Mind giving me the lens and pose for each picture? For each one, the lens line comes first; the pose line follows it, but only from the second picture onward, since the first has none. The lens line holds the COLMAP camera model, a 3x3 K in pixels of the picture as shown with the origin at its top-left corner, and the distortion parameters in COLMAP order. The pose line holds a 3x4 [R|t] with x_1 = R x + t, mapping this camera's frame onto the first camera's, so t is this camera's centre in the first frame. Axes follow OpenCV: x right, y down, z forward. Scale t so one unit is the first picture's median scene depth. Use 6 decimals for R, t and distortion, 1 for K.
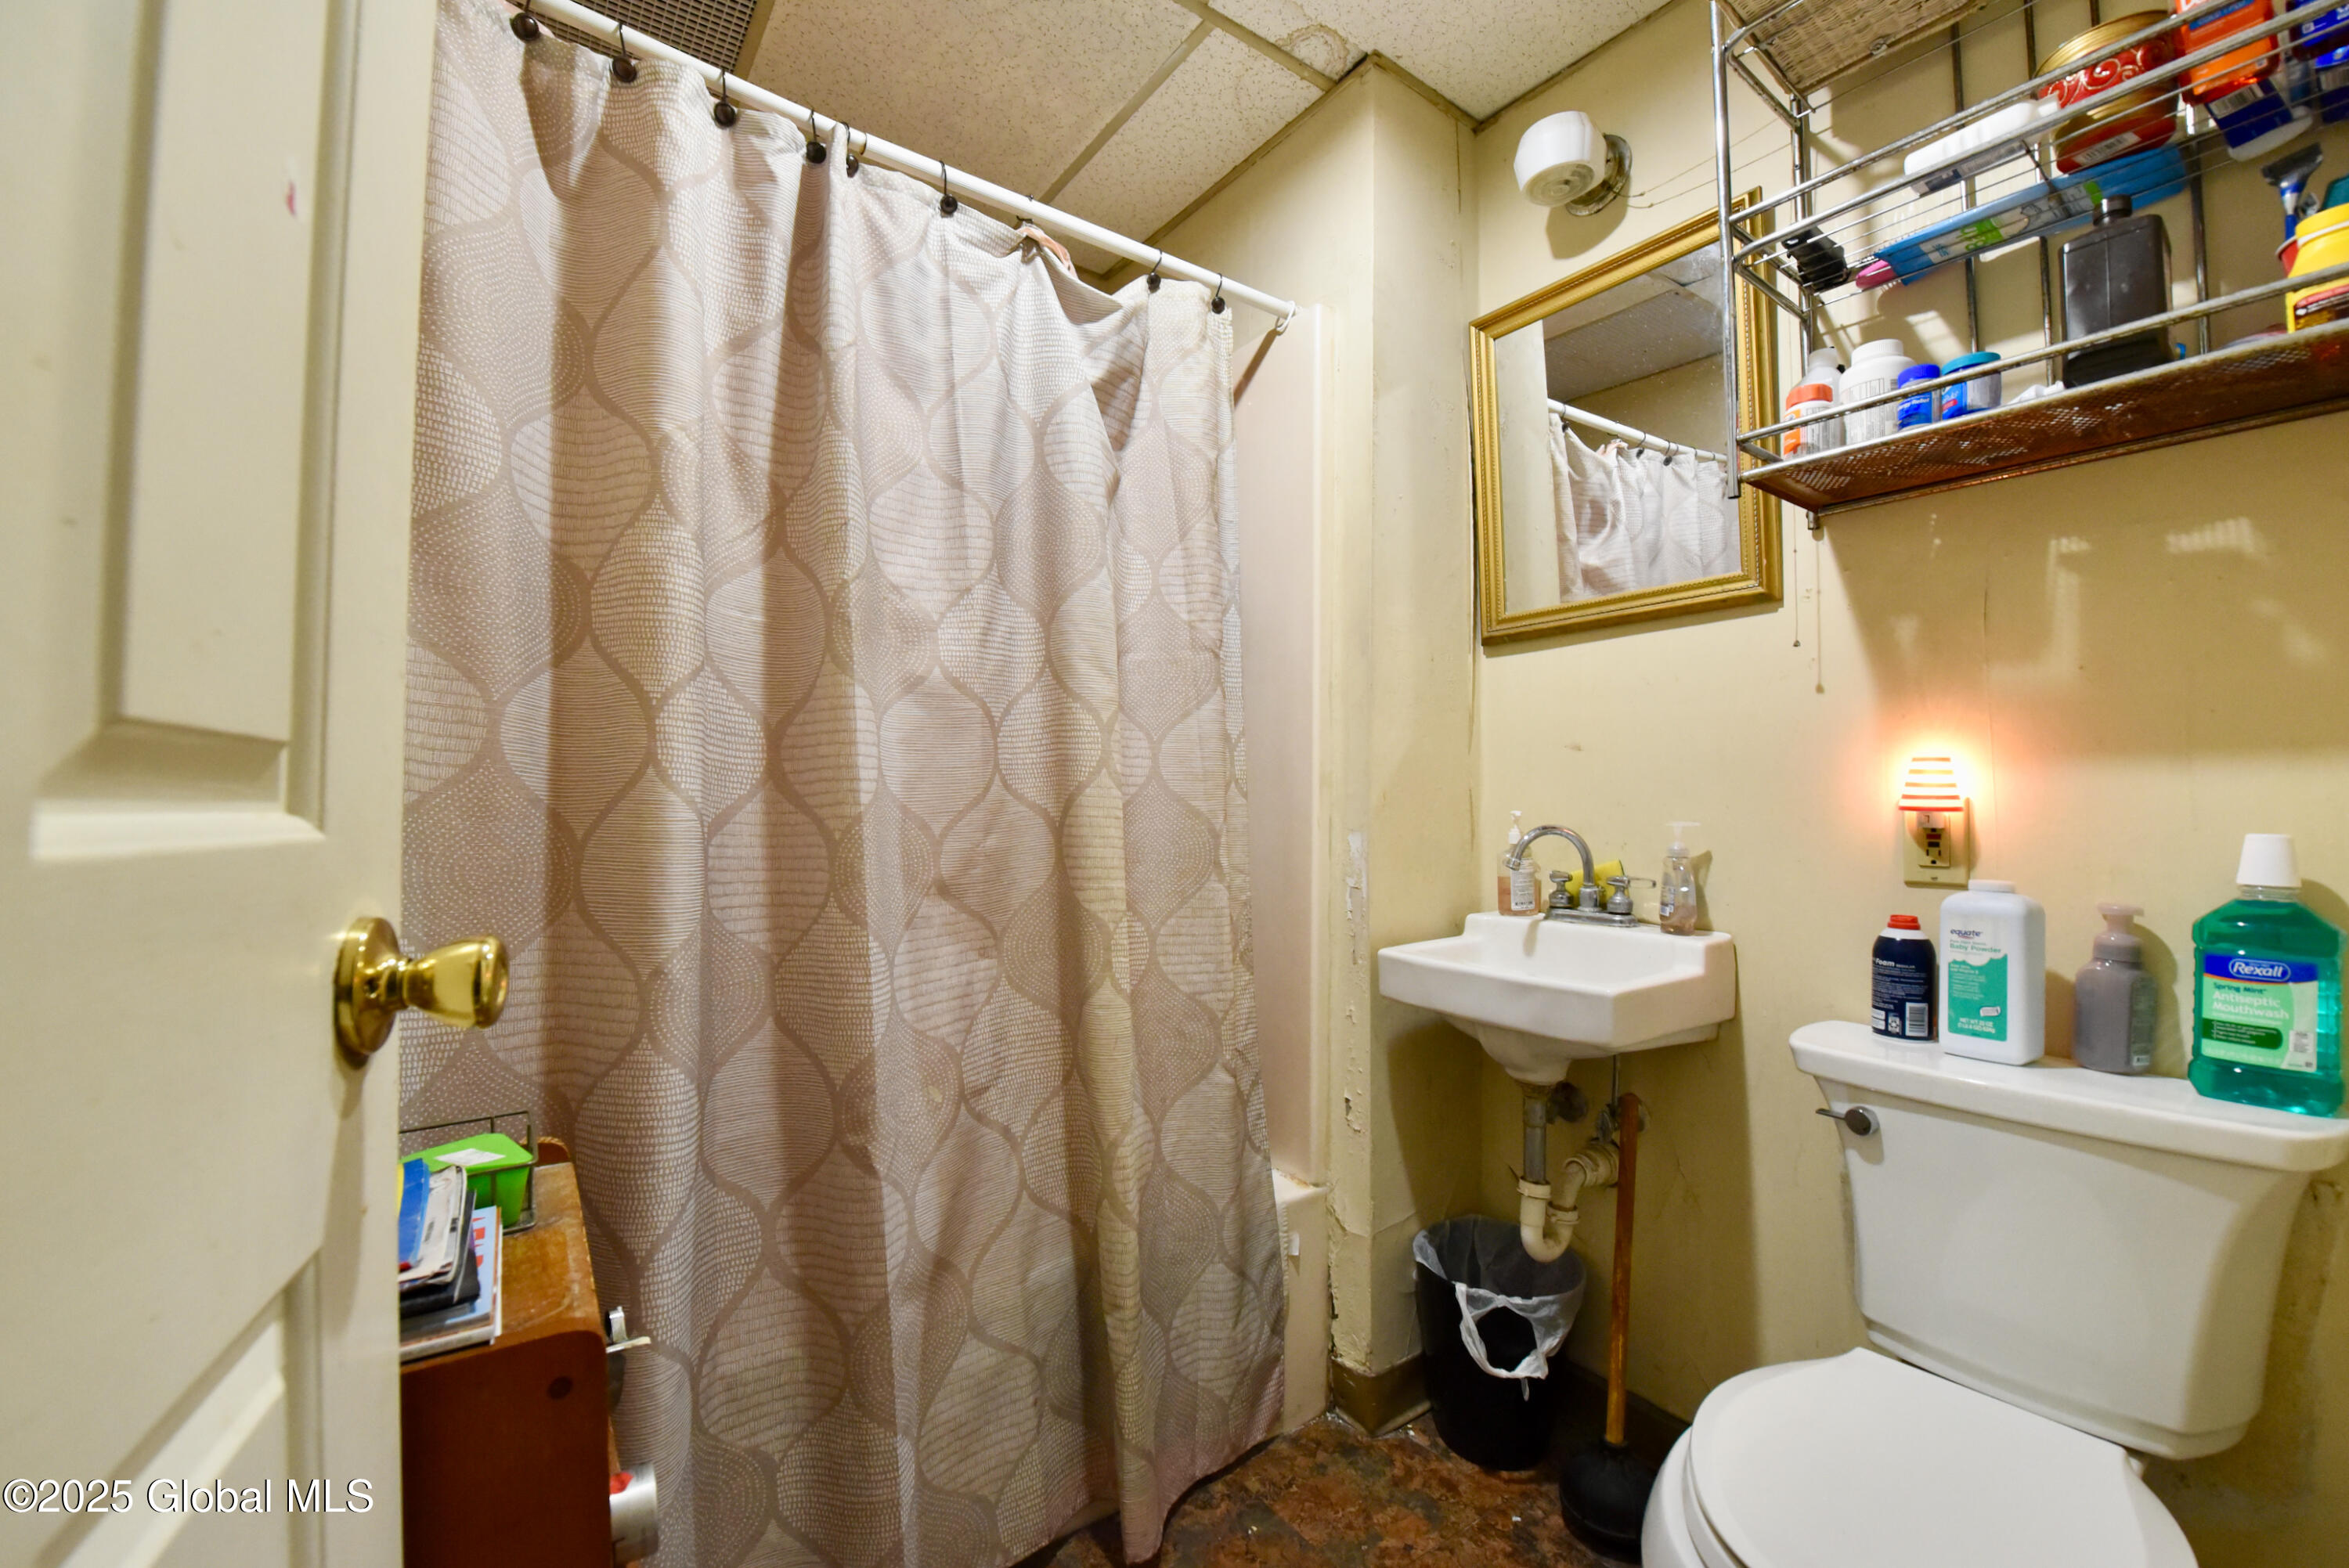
lens RADIAL K [[919.8, 0, 1190.9], [0, 919.8, 777.0], [0, 0, 1]] dist [-0.022573, -0.000358]
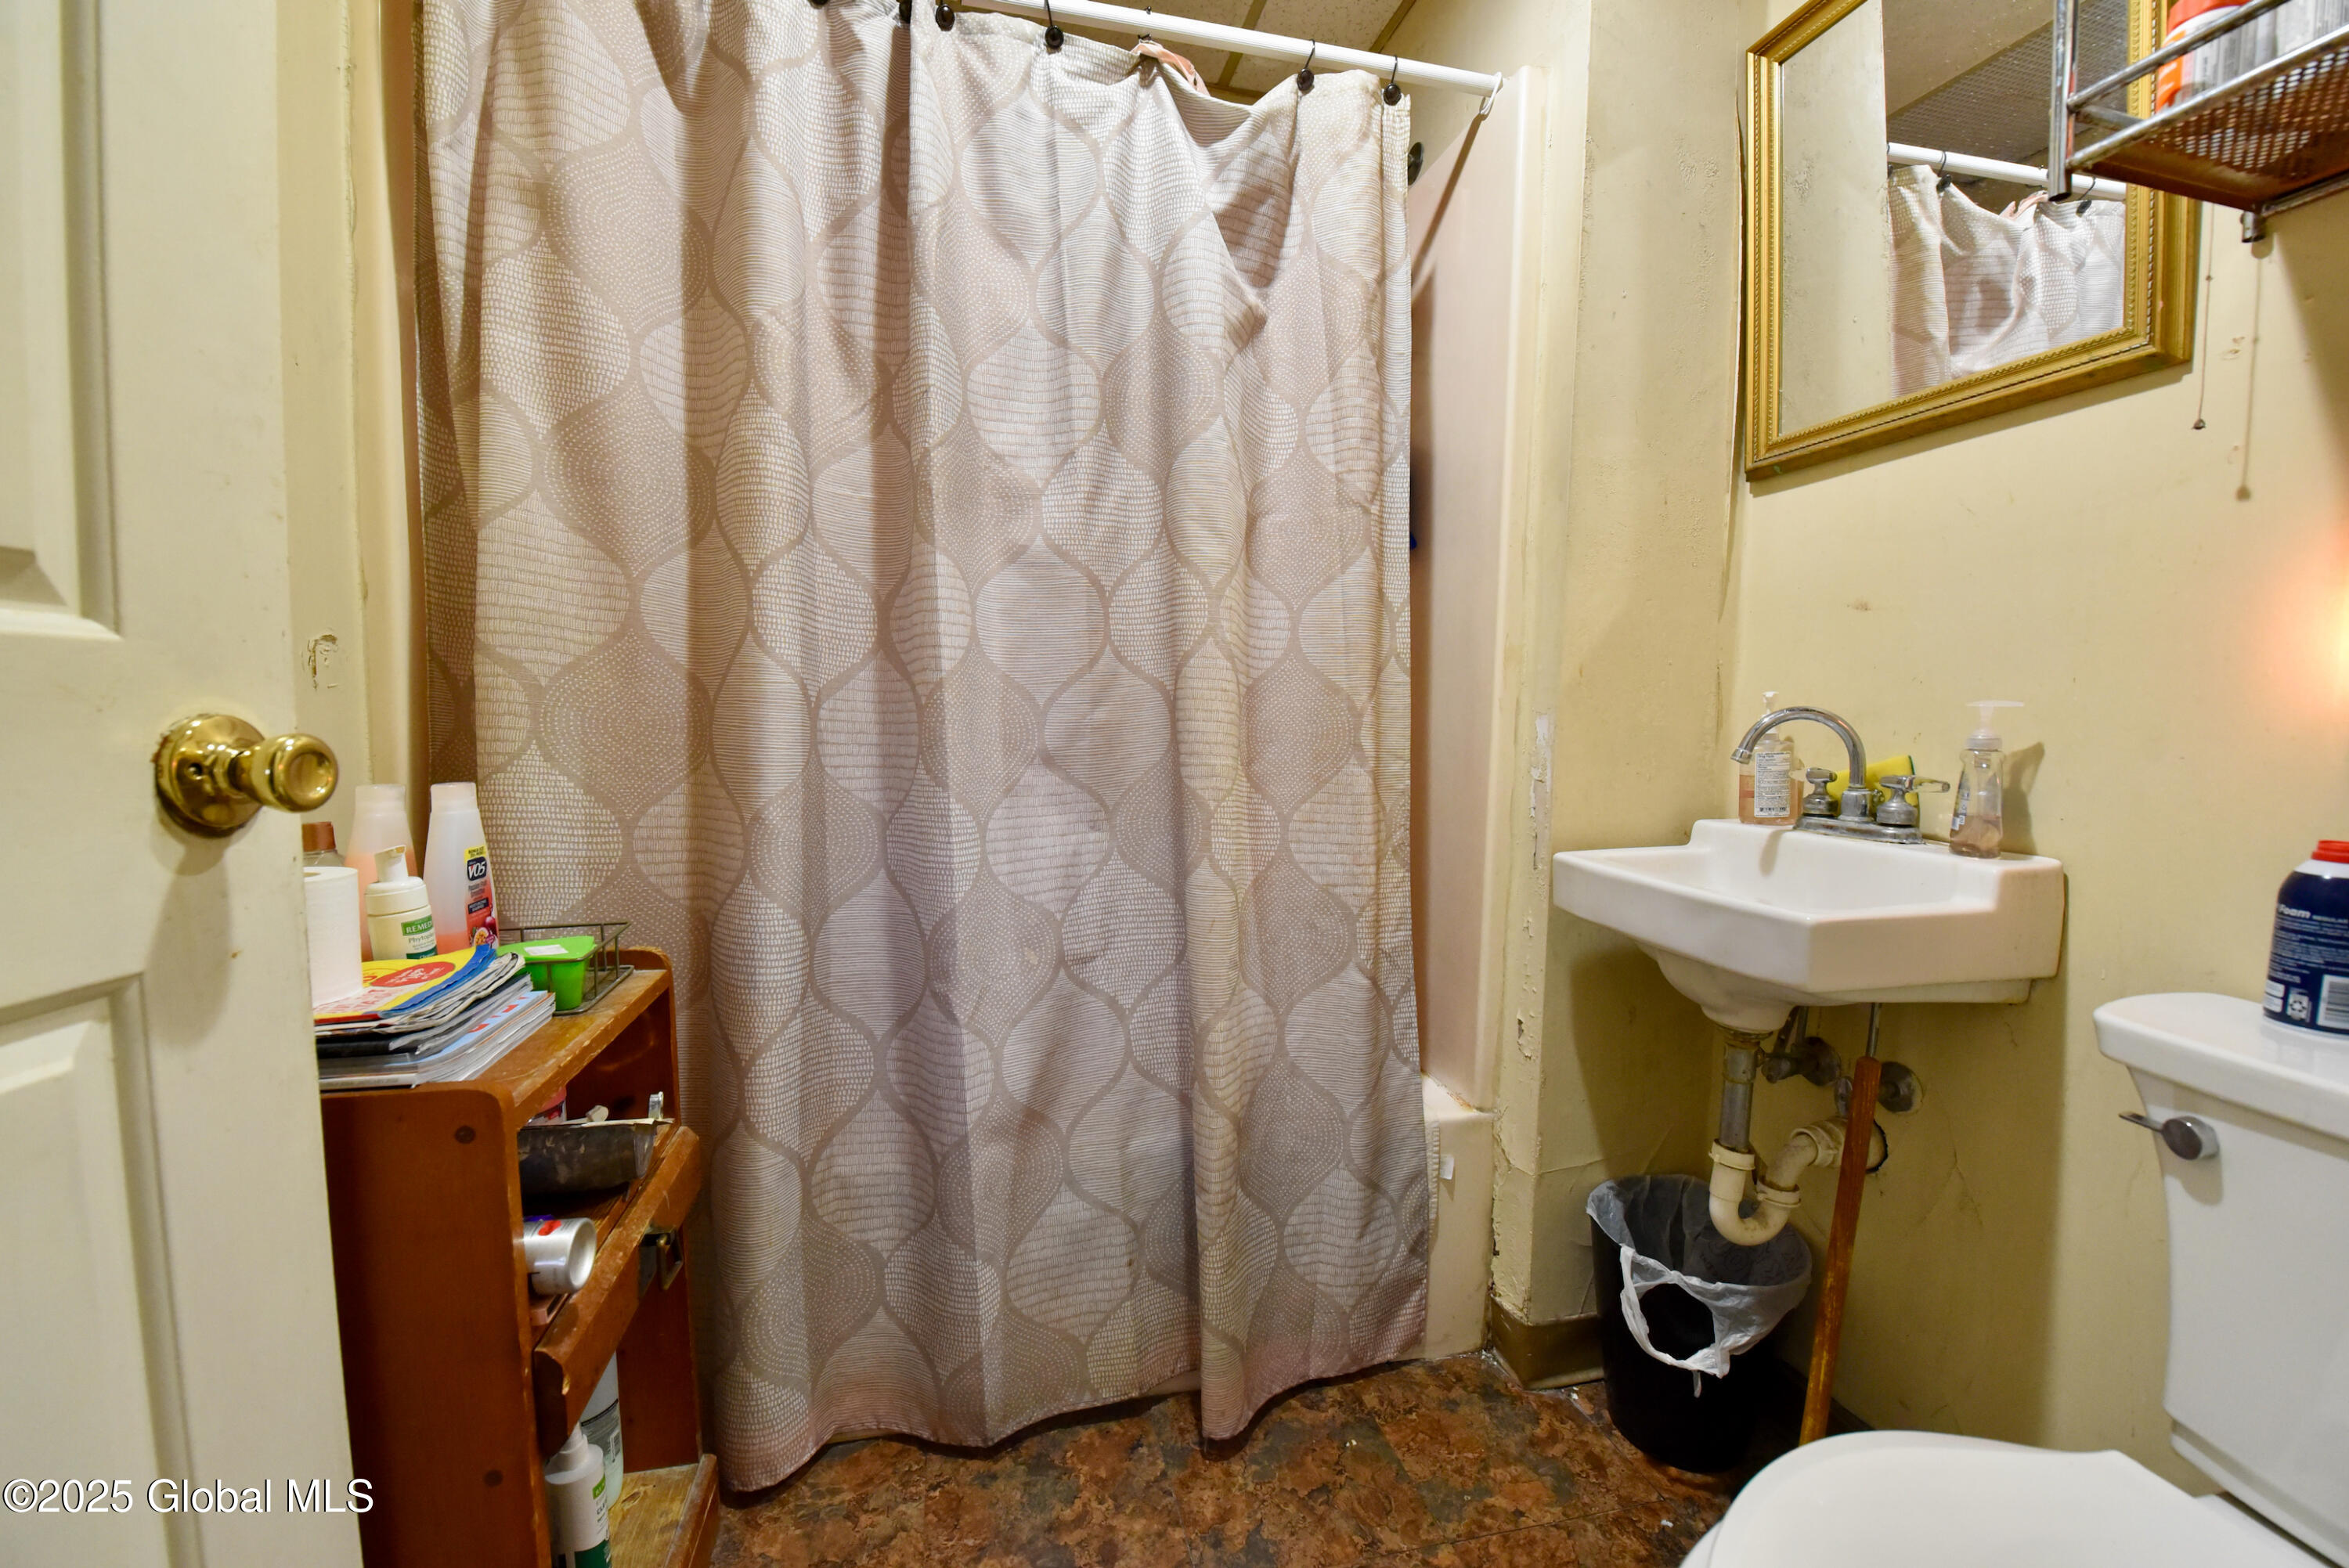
lens RADIAL K [[919.8, 0, 1190.9], [0, 919.8, 777.0], [0, 0, 1]] dist [-0.022573, -0.000358]
pose [[0.928256, 0.034293, -0.370357, 0.252141], [0.002185, 0.995221, 0.097627, 0.043454], [0.371935, -0.091432, 0.923745, 0.125558]]
